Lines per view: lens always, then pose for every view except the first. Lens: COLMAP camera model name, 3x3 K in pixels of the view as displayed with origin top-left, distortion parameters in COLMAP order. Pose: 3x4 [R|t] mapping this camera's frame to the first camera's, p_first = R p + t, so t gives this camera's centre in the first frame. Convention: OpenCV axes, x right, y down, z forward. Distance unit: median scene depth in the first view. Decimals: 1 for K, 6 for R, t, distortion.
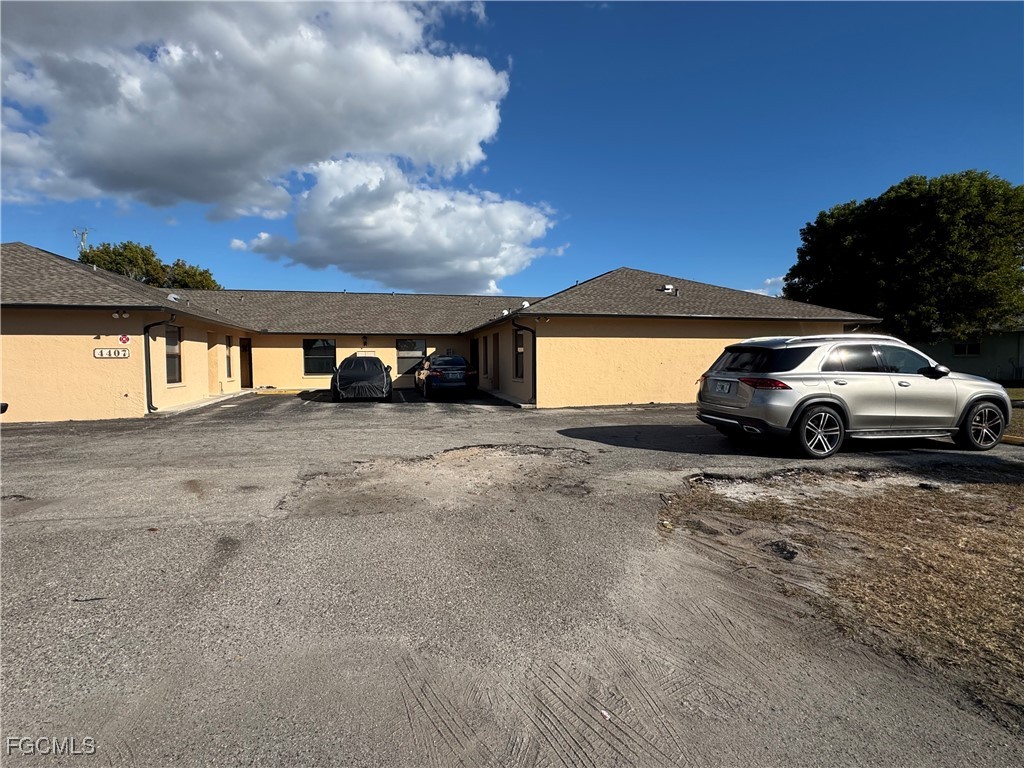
lens RADIAL K [[508.9, 0, 511.6], [0, 508.9, 389.7], [0, 0, 1]] dist [0.003478, 0.000410]
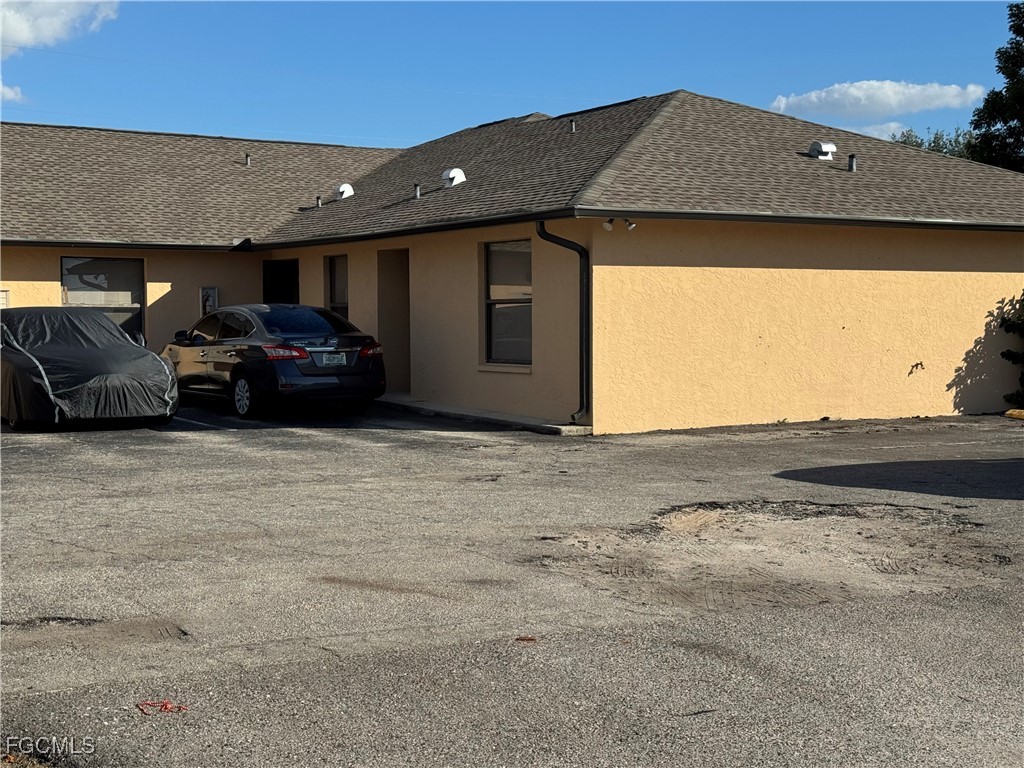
lens RADIAL K [[1550.3, 0, 512.0], [0, 1550.3, 386.2], [0, 0, 1]] dist [0.147452, 0.000000]
pose [[0.953056, -0.009517, 0.302644, -0.351170], [0.013604, 0.999842, -0.011400, 0.008799], [-0.302488, 0.014982, 0.953035, -0.170631]]
